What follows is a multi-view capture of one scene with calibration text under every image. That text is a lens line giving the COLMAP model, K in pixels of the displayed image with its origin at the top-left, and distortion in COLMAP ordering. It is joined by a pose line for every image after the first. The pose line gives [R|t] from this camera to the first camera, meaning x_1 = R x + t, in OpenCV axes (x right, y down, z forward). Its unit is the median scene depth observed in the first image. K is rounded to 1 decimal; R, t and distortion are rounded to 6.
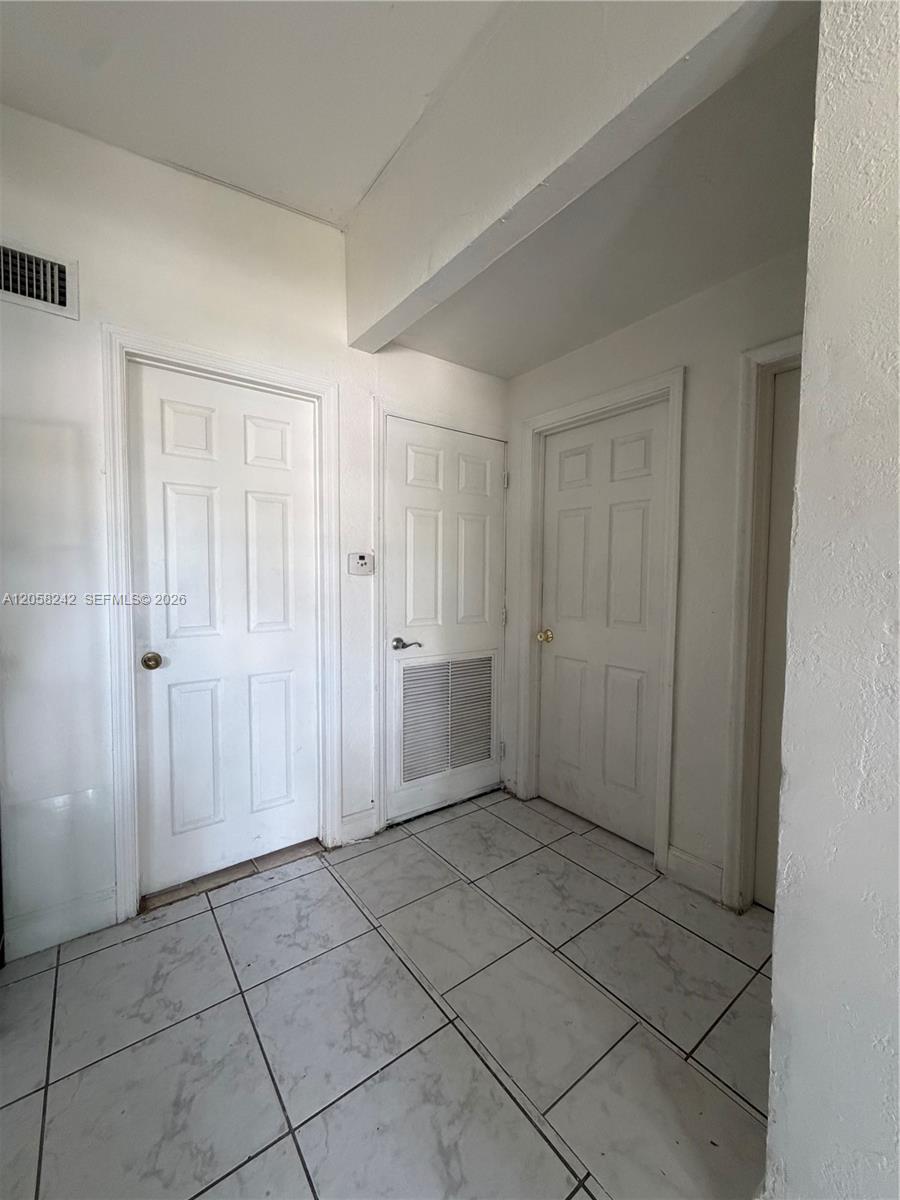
lens RADIAL K [[479.6, 0, 448.7], [0, 479.6, 601.4], [0, 0, 1]] dist [0.000371, -0.000272]
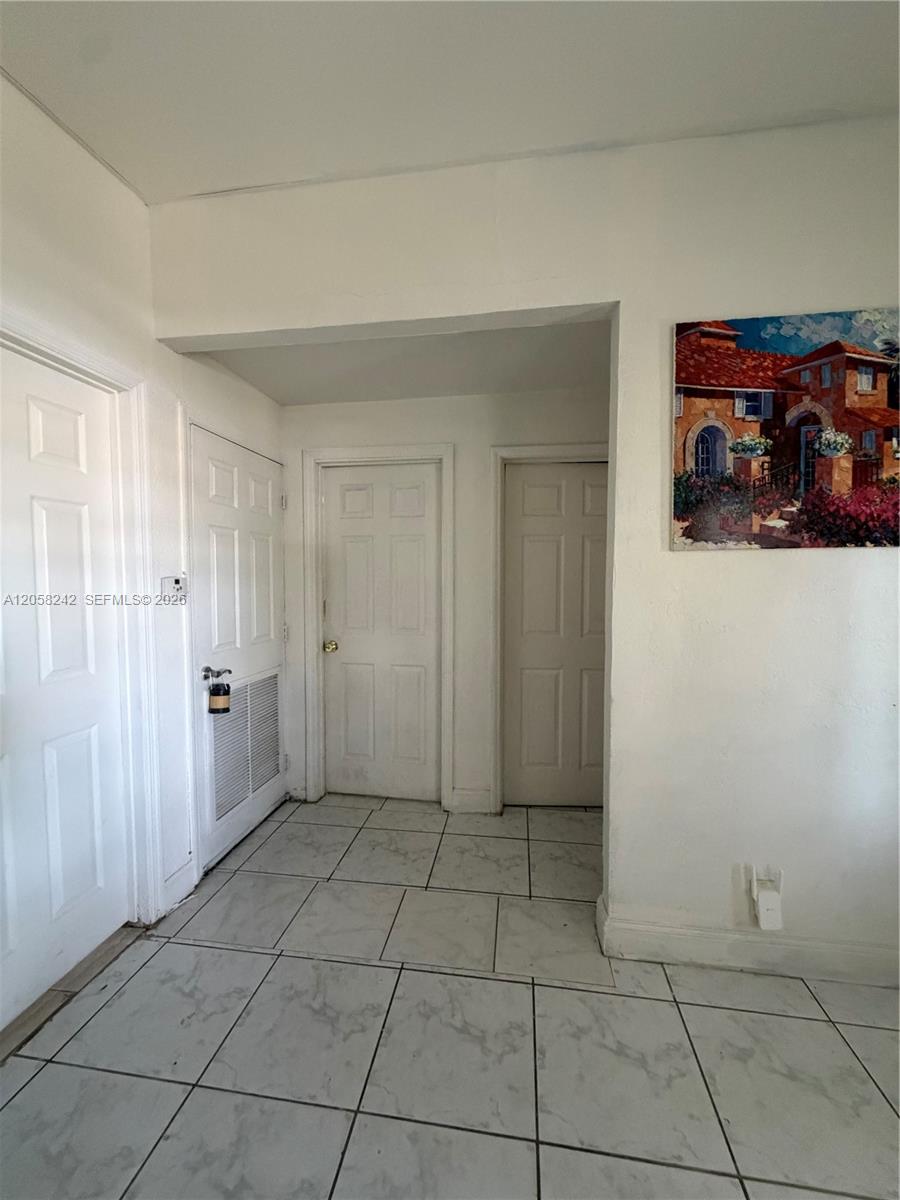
lens RADIAL K [[479.6, 0, 451.6], [0, 479.6, 604.4], [0, 0, 1]] dist [0.000371, -0.000272]
pose [[0.708080, -0.046091, 0.704627, -0.425484], [0.044750, 0.998791, 0.020363, -0.042166], [-0.704713, 0.017114, 0.709286, 0.014632]]
